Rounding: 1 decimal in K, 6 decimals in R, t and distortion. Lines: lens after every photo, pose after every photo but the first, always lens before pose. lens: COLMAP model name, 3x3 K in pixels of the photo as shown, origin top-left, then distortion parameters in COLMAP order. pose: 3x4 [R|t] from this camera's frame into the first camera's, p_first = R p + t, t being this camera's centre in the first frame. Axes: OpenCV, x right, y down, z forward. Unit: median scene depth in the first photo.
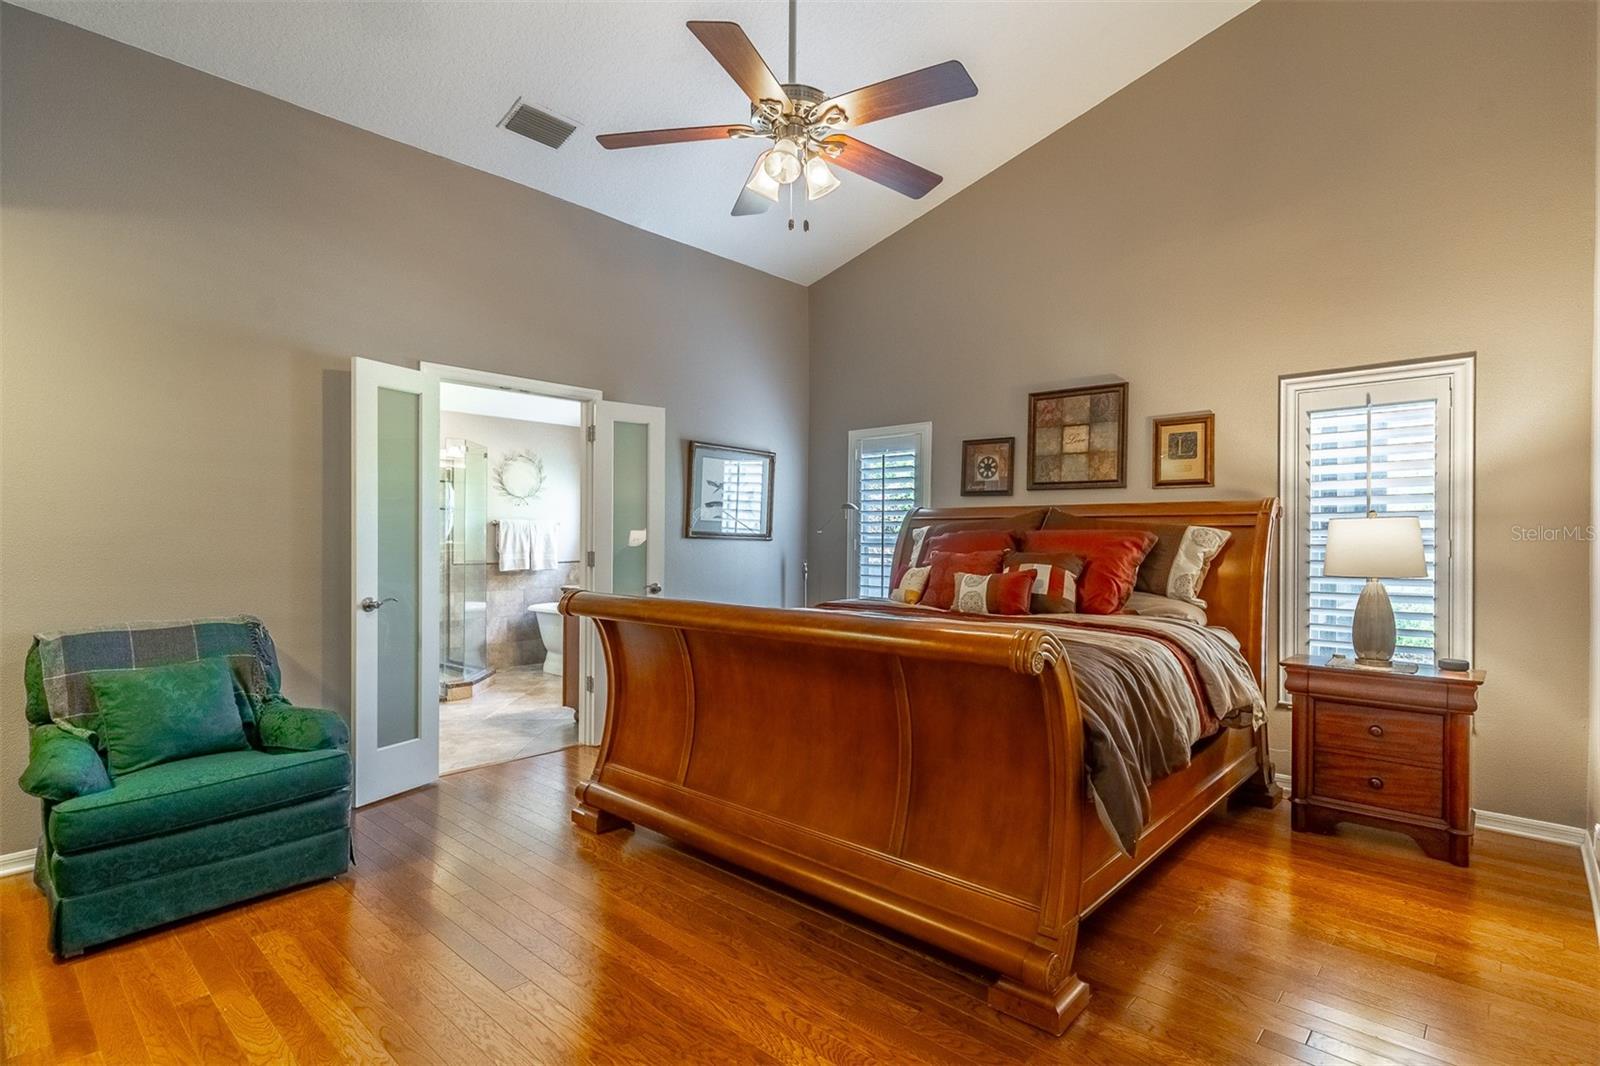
lens RADIAL K [[772.5, 0, 802.2], [0, 772.5, 535.4], [0, 0, 1]] dist [0.000845, -0.000043]
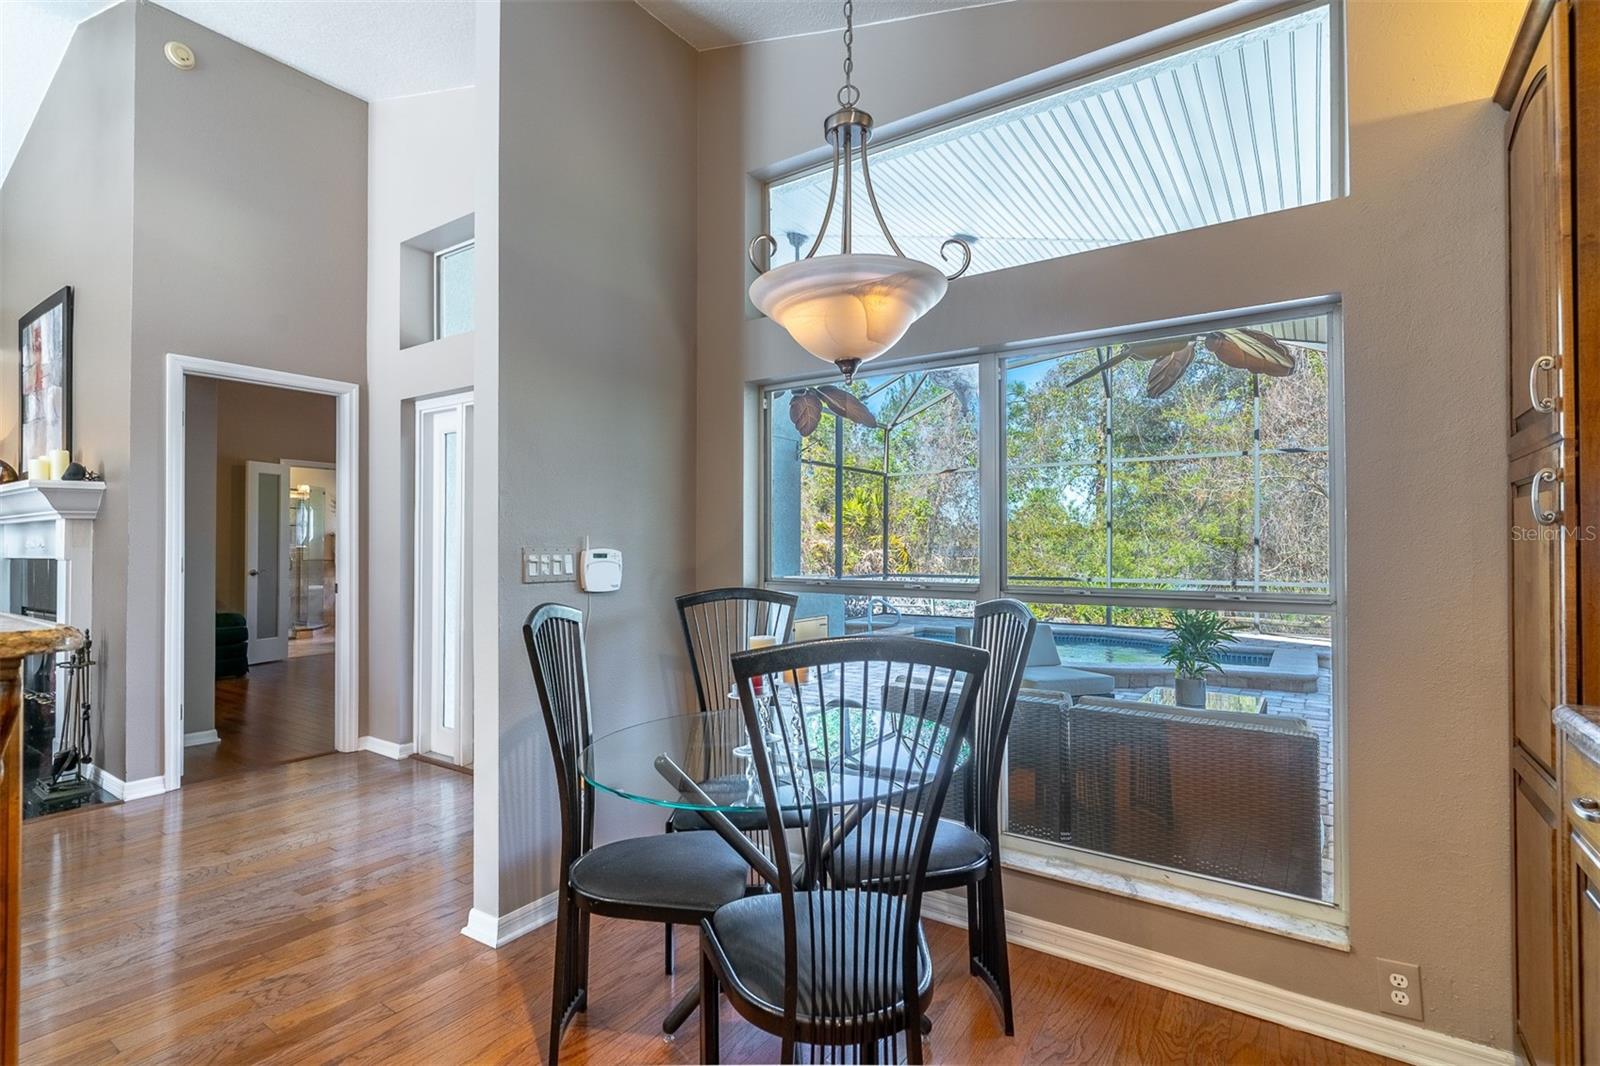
lens RADIAL K [[772.5, 0, 795.8], [0, 772.5, 534.8], [0, 0, 1]] dist [0.000845, -0.000043]
pose [[0.991108, 0.000017, 0.133061, 0.647916], [0.001815, 0.999905, -0.013651, 0.014633], [-0.133049, 0.013771, 0.991014, -1.329121]]
